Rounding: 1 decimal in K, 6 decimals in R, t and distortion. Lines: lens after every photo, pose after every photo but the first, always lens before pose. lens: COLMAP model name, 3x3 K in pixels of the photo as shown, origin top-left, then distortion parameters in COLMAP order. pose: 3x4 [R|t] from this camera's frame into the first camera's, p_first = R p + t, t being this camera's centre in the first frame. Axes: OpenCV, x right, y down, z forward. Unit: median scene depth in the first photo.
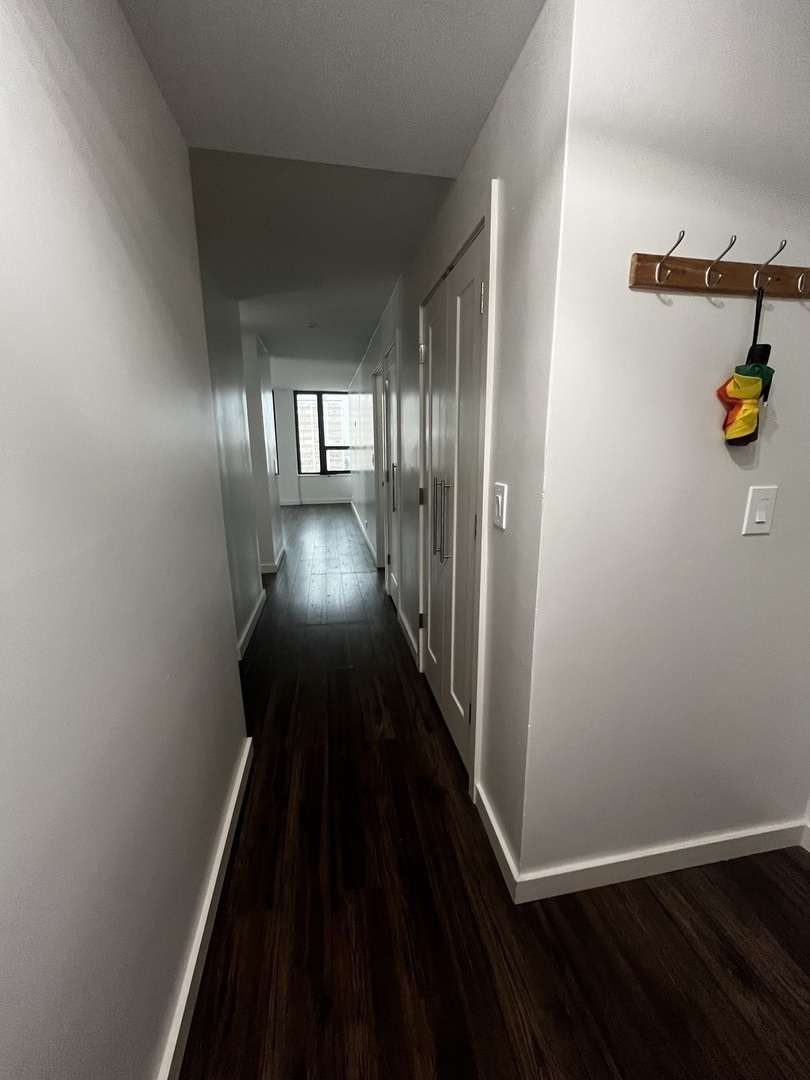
lens RADIAL K [[435.6, 0, 404.0], [0, 435.6, 536.7], [0, 0, 1]] dist [-0.004633, 0.000882]
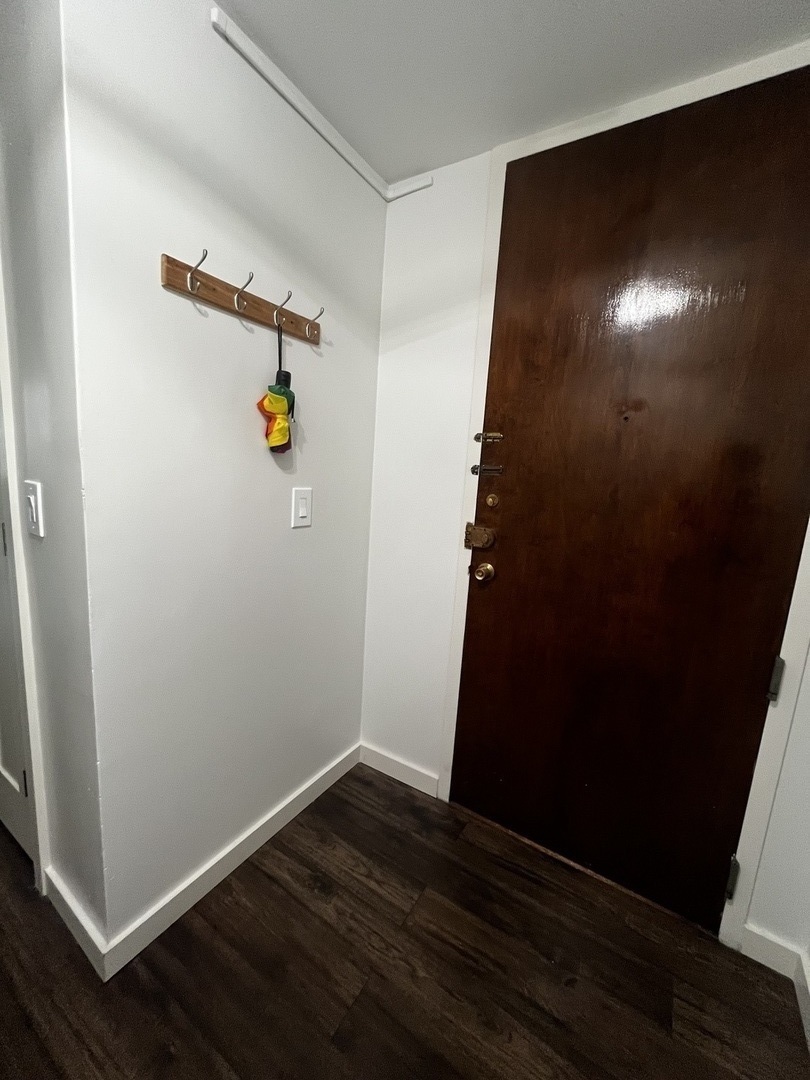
lens RADIAL K [[435.6, 0, 404.0], [0, 435.6, 536.7], [0, 0, 1]] dist [-0.004633, 0.000882]
pose [[0.672395, -0.067487, 0.737110, 0.104503], [0.091066, 0.995812, 0.008102, 0.044019], [-0.734570, 0.061678, 0.675724, -0.052567]]
